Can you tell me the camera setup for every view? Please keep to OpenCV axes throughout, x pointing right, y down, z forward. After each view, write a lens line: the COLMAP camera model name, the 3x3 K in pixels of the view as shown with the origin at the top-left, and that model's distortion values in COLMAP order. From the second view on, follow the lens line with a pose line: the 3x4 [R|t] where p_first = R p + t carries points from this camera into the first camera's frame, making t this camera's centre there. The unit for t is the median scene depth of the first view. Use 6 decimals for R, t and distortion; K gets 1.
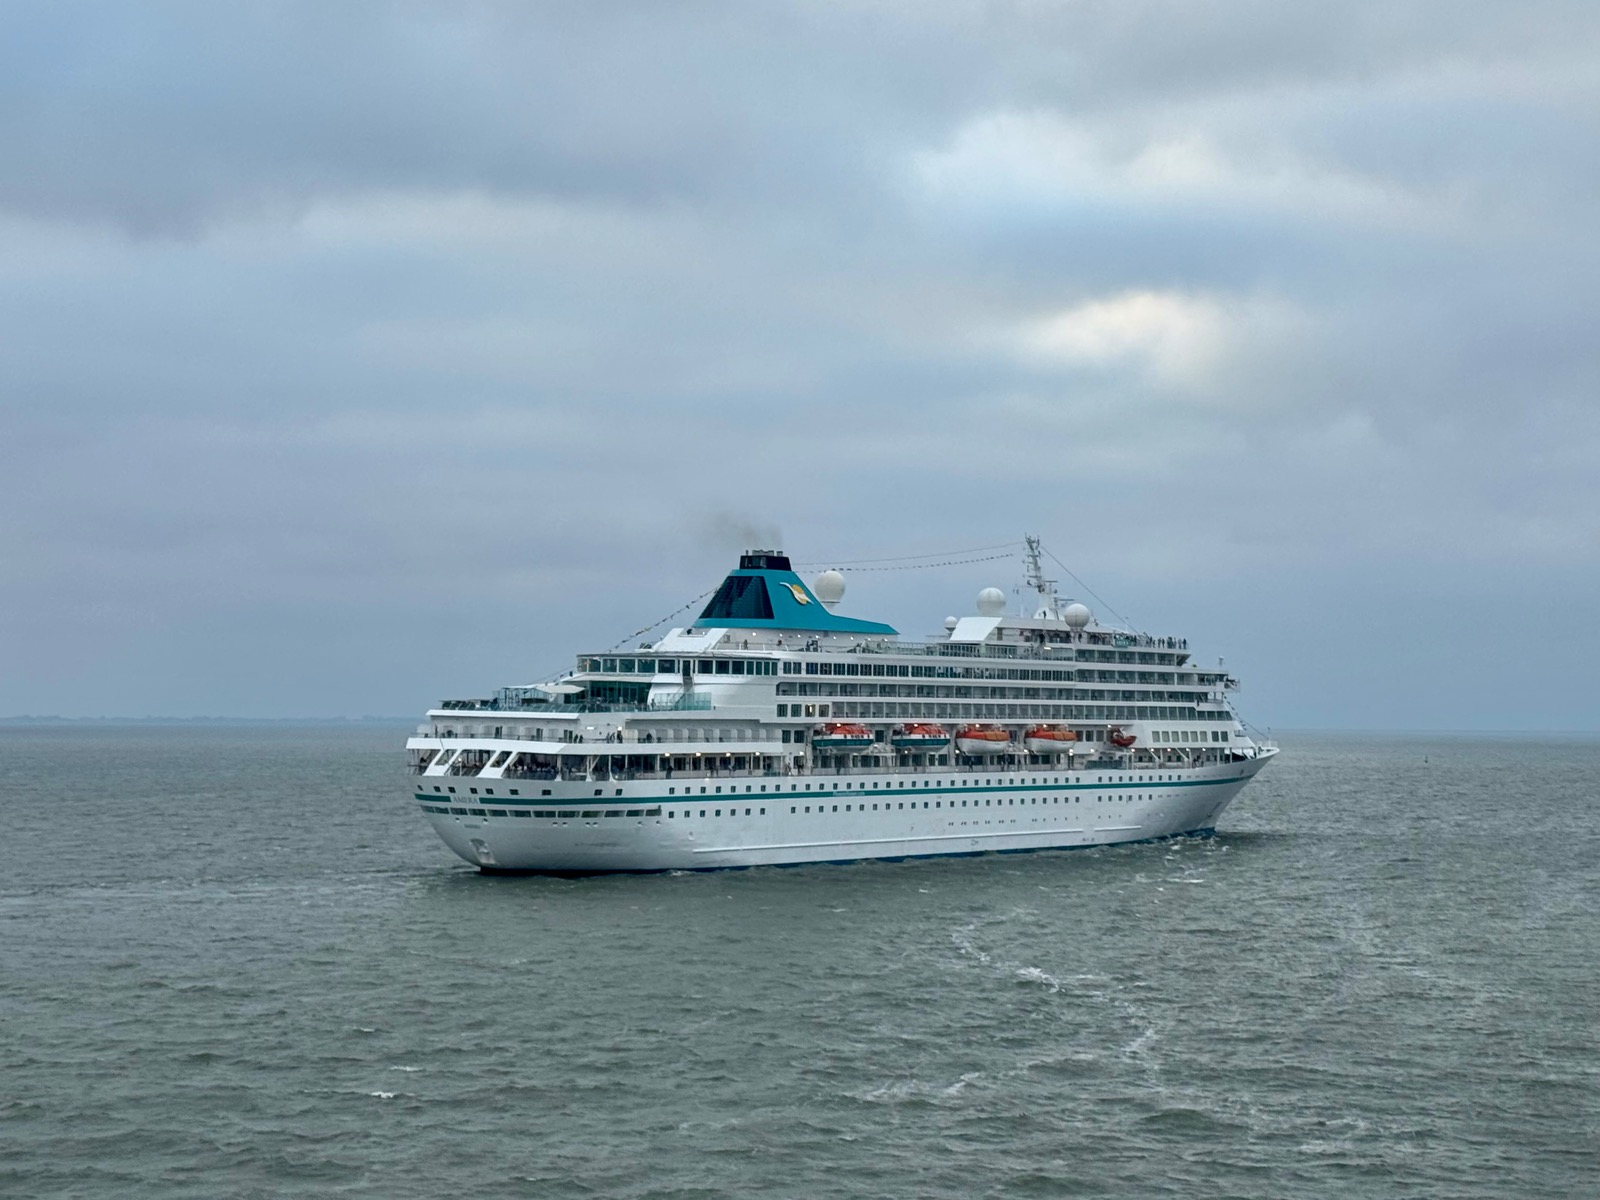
lens RADIAL K [[3244.5, 0, 800.0], [0, 3244.5, 600.0], [0, 0, 1]] dist [0.071846, 0.287913]
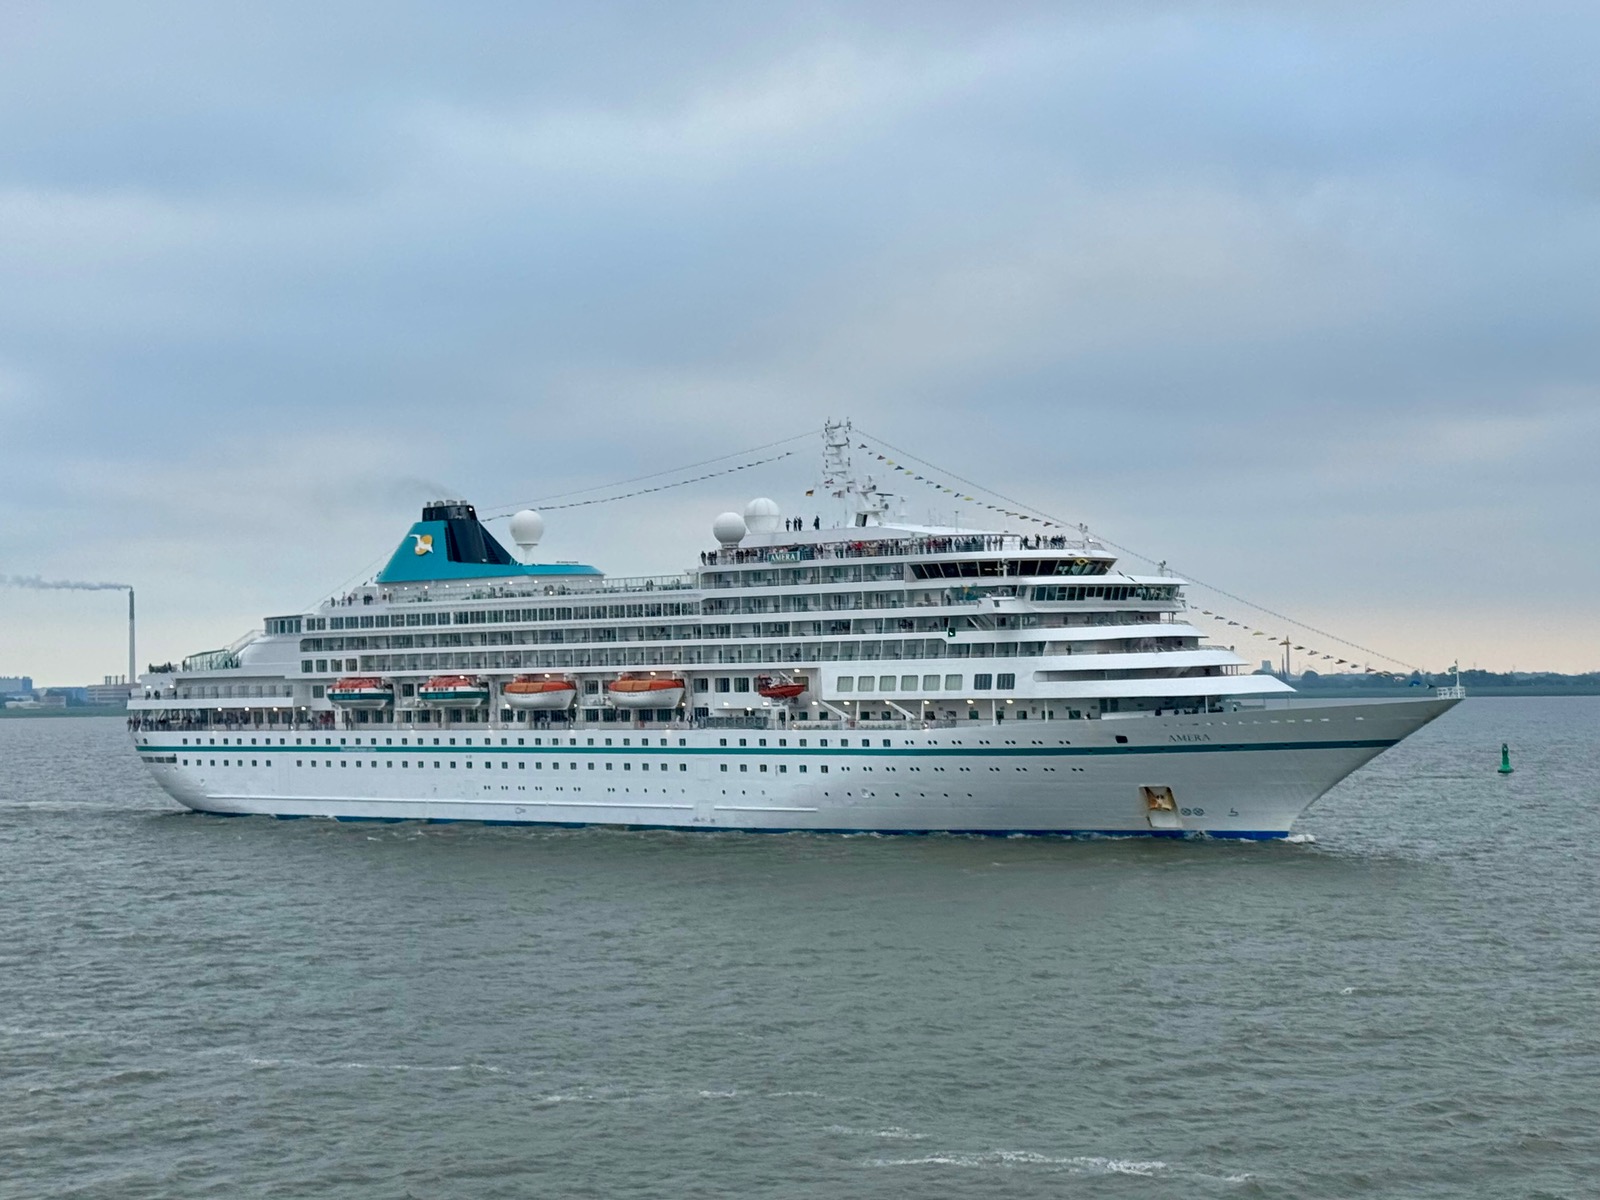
lens RADIAL K [[3244.5, 0, 800.0], [0, 3244.5, 600.0], [0, 0, 1]] dist [0.071846, 0.287913]
pose [[-0.214809, -0.016978, -0.976508, 0.926449], [0.059675, 0.997753, -0.030475, 0.051609], [0.974831, -0.064820, -0.213313, 1.317129]]
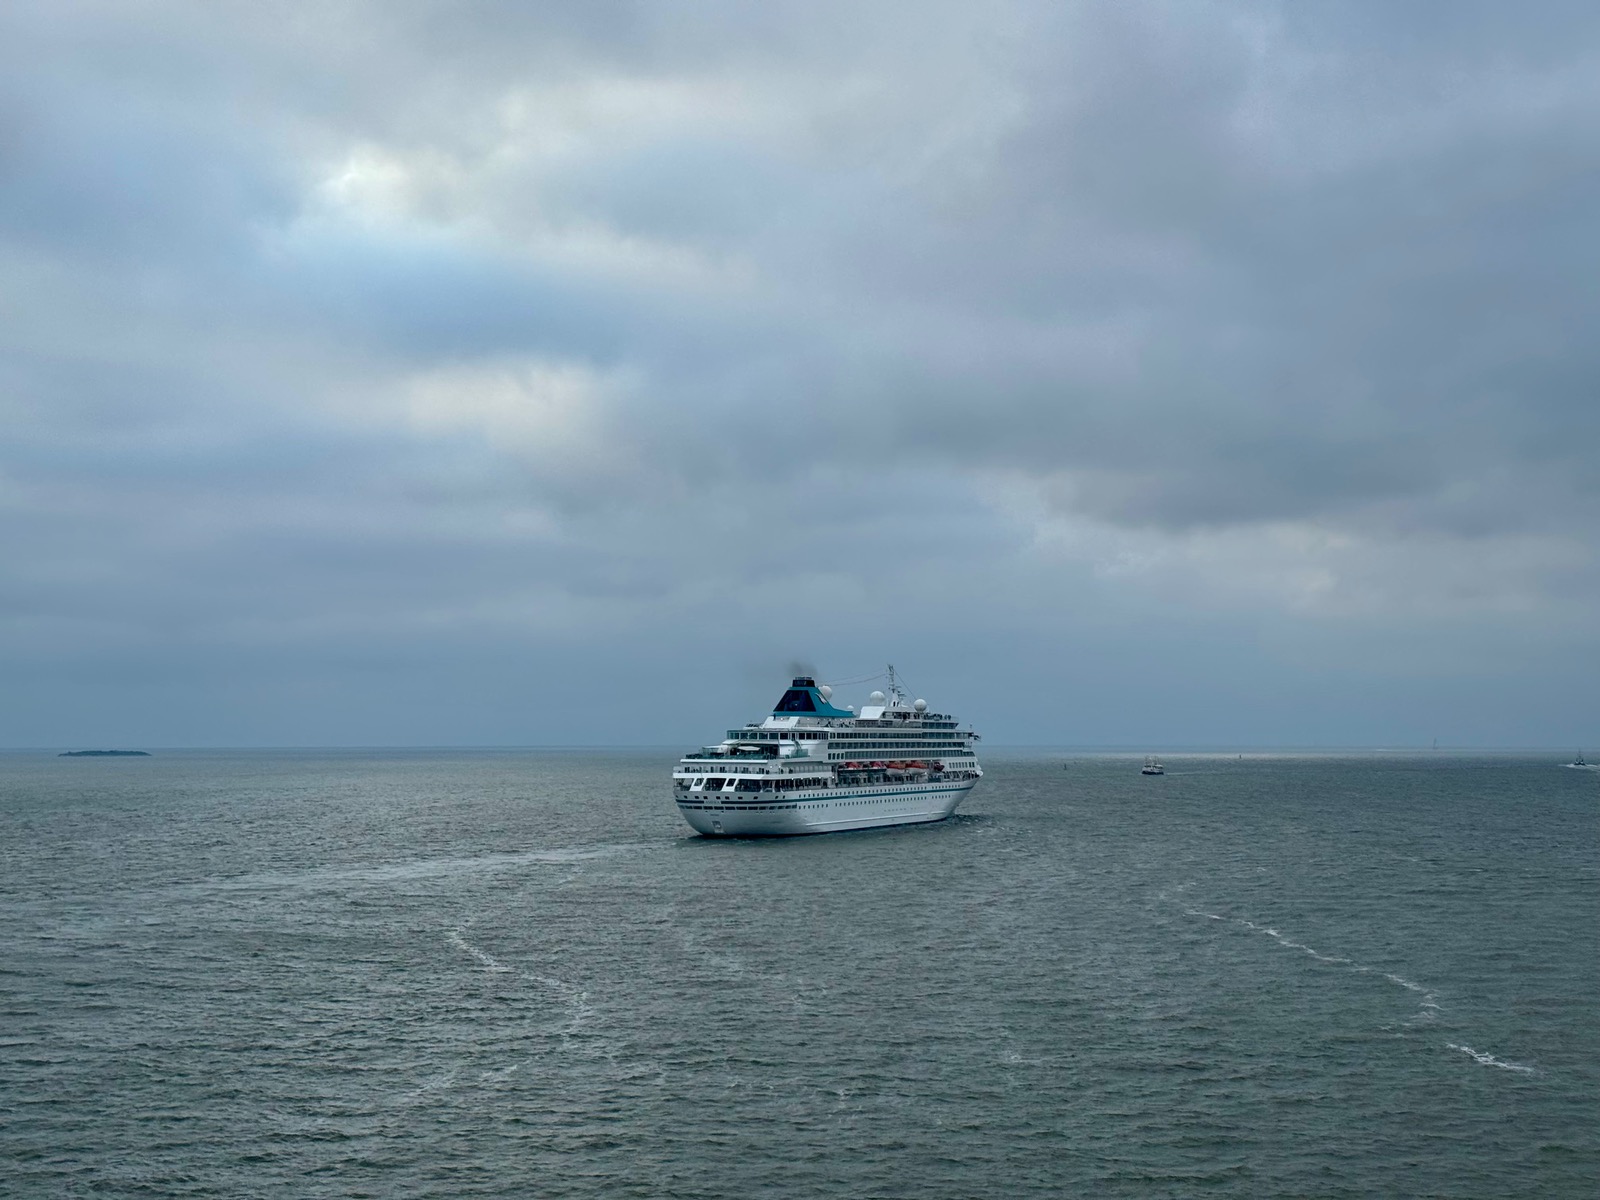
lens RADIAL K [[2399.8, 0, 800.0], [0, 2399.8, 600.0], [0, 0, 1]] dist [-0.003512, -0.000786]
pose [[0.976529, -0.002576, 0.215373, -0.337015], [0.008006, 0.999672, -0.024342, -0.027148], [-0.215239, 0.025495, 0.976228, -0.464415]]
